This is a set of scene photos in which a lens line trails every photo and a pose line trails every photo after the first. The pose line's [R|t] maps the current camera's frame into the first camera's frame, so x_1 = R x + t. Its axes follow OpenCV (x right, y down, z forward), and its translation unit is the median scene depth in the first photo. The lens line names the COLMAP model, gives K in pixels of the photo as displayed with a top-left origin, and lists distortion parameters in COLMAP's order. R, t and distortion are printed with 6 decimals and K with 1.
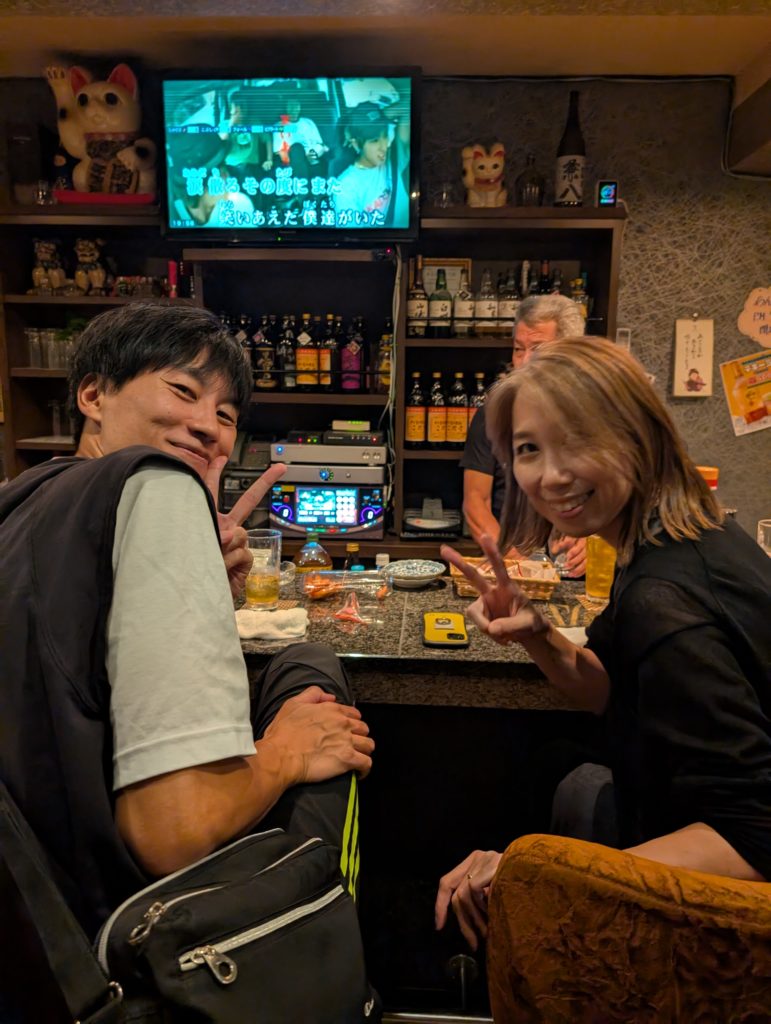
lens RADIAL K [[722.7, 0, 377.3], [0, 722.7, 514.7], [0, 0, 1]] dist [0.004369, -0.002455]
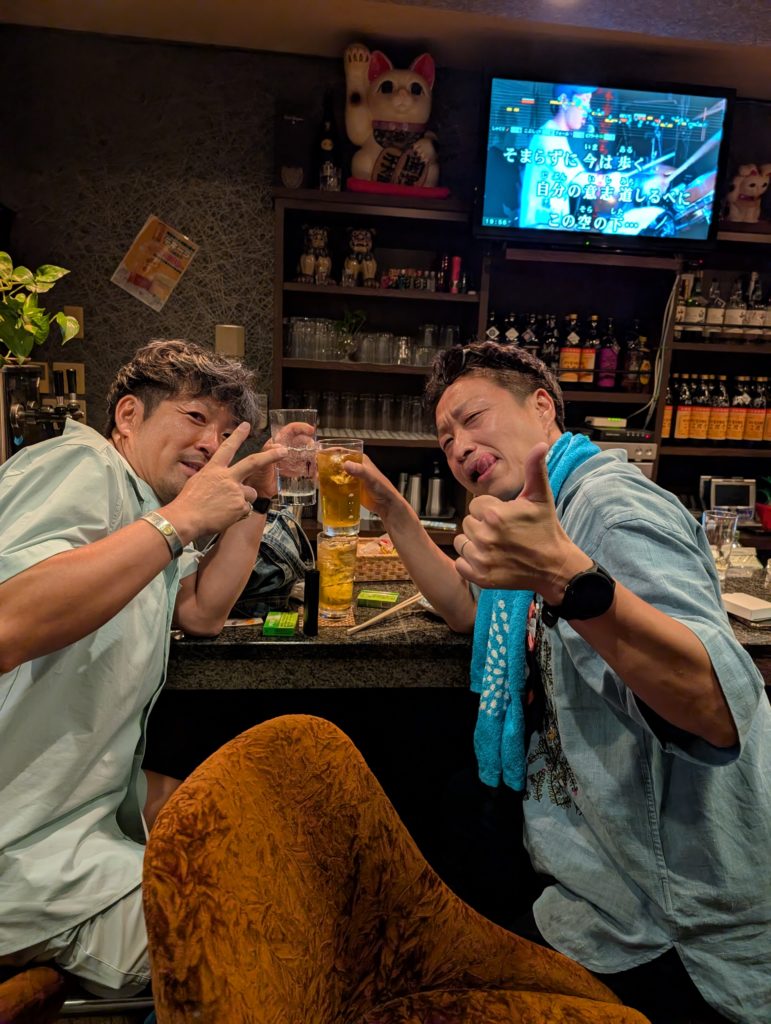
lens RADIAL K [[722.7, 0, 379.5], [0, 722.7, 522.0], [0, 0, 1]] dist [0.004369, -0.002455]
pose [[0.984761, -0.010548, 0.173590, -0.567390], [0.004600, 0.999390, 0.034631, -0.016421], [-0.173850, -0.033304, 0.984209, 0.014509]]
